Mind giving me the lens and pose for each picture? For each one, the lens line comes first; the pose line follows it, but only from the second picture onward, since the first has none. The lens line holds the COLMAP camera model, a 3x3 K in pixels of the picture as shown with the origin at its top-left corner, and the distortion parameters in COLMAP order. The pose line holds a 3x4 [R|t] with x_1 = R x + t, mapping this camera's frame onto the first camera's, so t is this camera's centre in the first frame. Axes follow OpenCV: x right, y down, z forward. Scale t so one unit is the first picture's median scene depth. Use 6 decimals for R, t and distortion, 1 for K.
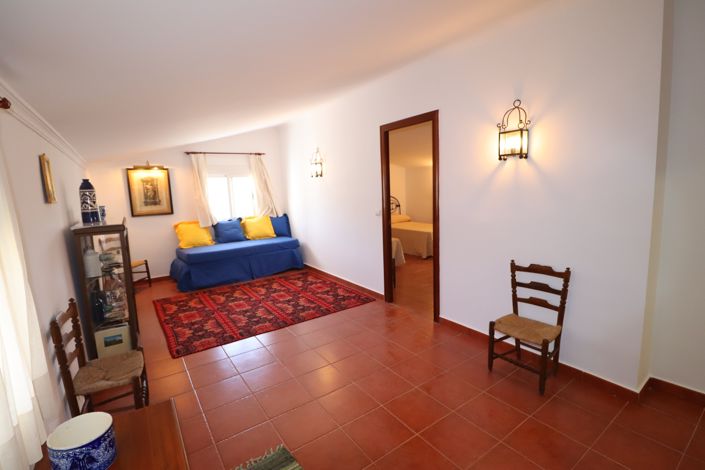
lens RADIAL K [[332.1, 0, 351.7], [0, 332.1, 233.2], [0, 0, 1]] dist [-0.007380, -0.005816]
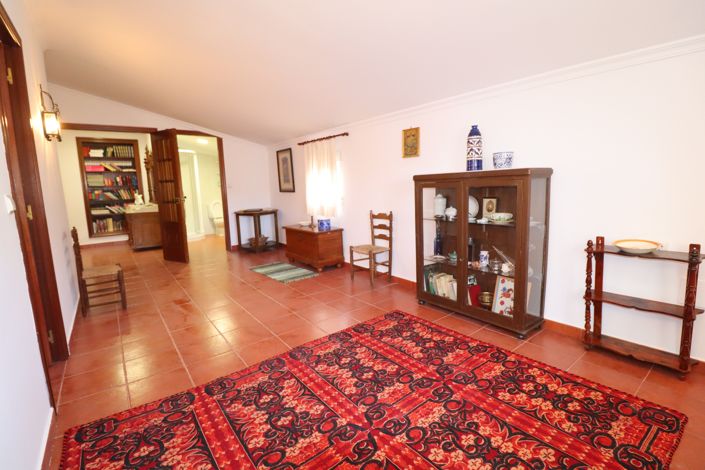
lens RADIAL K [[332.1, 0, 352.2], [0, 332.1, 233.7], [0, 0, 1]] dist [-0.007380, -0.005816]
pose [[-0.996070, 0.079937, -0.038133, -0.309115], [0.065418, 0.954285, 0.291651, -0.129794], [0.059703, 0.288010, -0.955764, 1.550254]]
